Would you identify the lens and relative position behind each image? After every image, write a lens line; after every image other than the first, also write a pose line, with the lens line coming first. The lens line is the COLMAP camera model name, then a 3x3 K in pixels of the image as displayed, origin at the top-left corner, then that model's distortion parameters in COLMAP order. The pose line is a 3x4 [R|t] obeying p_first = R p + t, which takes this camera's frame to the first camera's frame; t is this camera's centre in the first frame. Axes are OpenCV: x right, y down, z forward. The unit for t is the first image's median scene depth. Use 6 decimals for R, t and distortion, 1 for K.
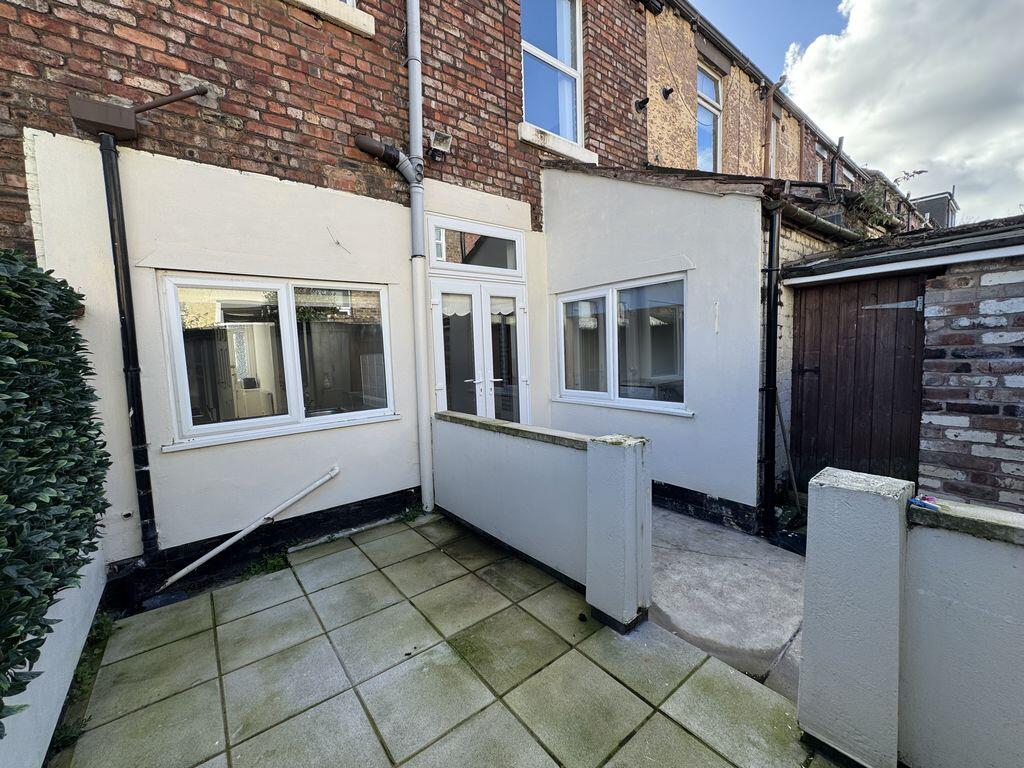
lens RADIAL K [[408.0, 0, 511.3], [0, 408.0, 383.2], [0, 0, 1]] dist [0.000155, -0.000402]
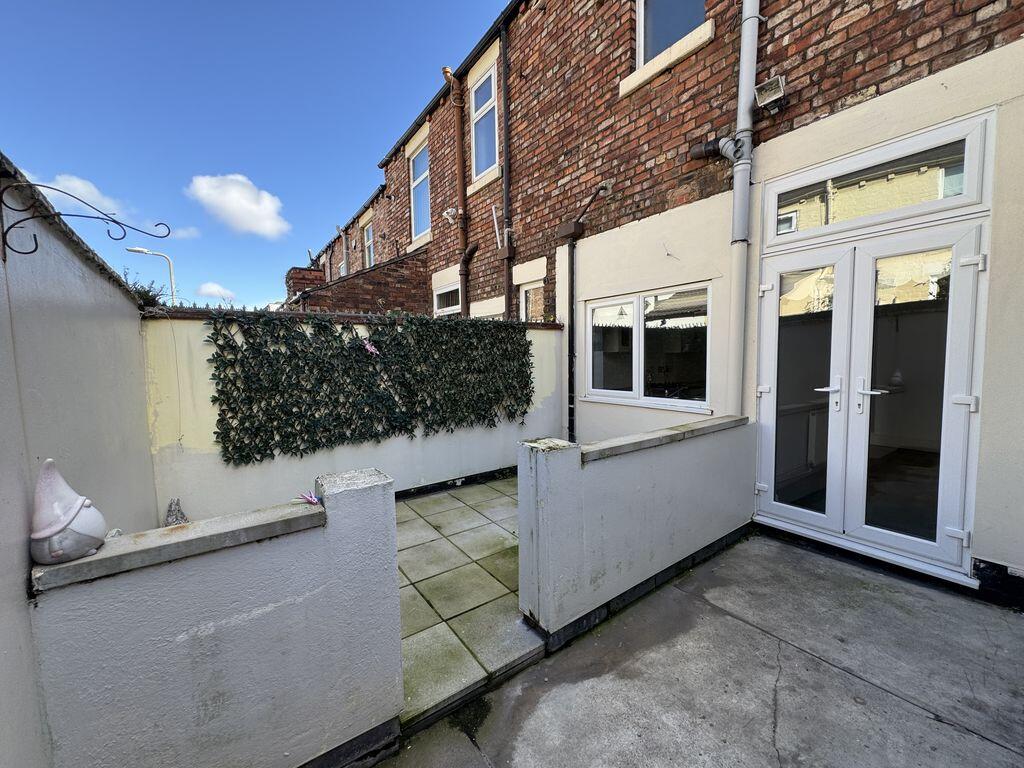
lens RADIAL K [[408.0, 0, 512.6], [0, 408.0, 384.6], [0, 0, 1]] dist [0.000155, -0.000402]
pose [[-0.049873, 0.107079, -0.992999, 0.898493], [-0.067436, 0.991606, 0.110316, -0.076462], [0.996476, 0.072466, -0.042234, 0.689670]]
